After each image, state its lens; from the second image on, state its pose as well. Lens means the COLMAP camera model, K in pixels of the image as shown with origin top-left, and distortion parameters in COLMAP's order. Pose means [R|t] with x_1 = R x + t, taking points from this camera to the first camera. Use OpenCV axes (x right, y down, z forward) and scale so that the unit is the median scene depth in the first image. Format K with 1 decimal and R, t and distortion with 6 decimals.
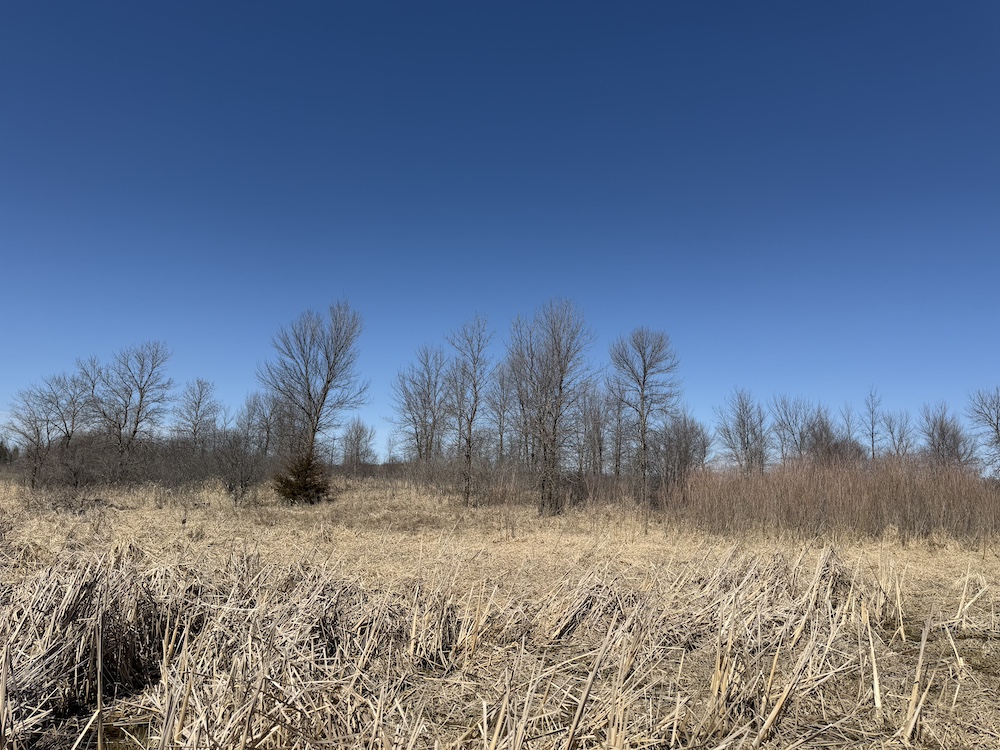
lens RADIAL K [[680.0, 0, 500.0], [0, 680.0, 375.0], [0, 0, 1]] dist [0.064084, -0.092217]
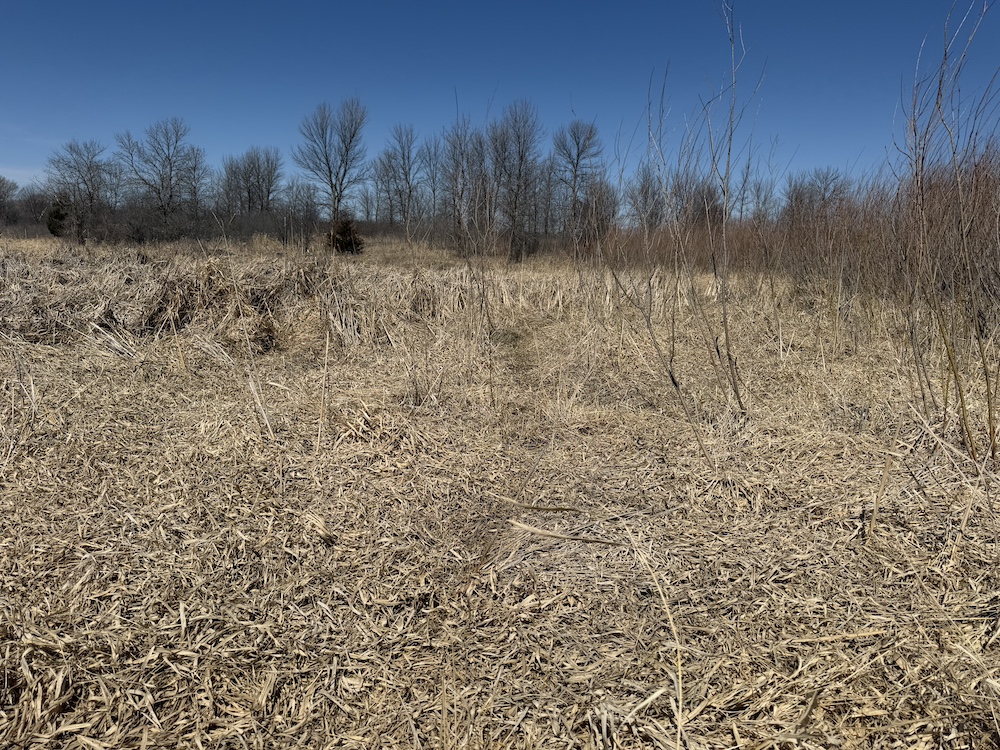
lens RADIAL K [[680.0, 0, 500.0], [0, 680.0, 375.0], [0, 0, 1]] dist [0.064084, -0.092217]
pose [[0.991371, -0.025699, 0.128542, -0.124479], [-0.020865, 0.937158, 0.348281, -0.066665], [-0.129415, -0.347958, 0.928535, -0.383456]]
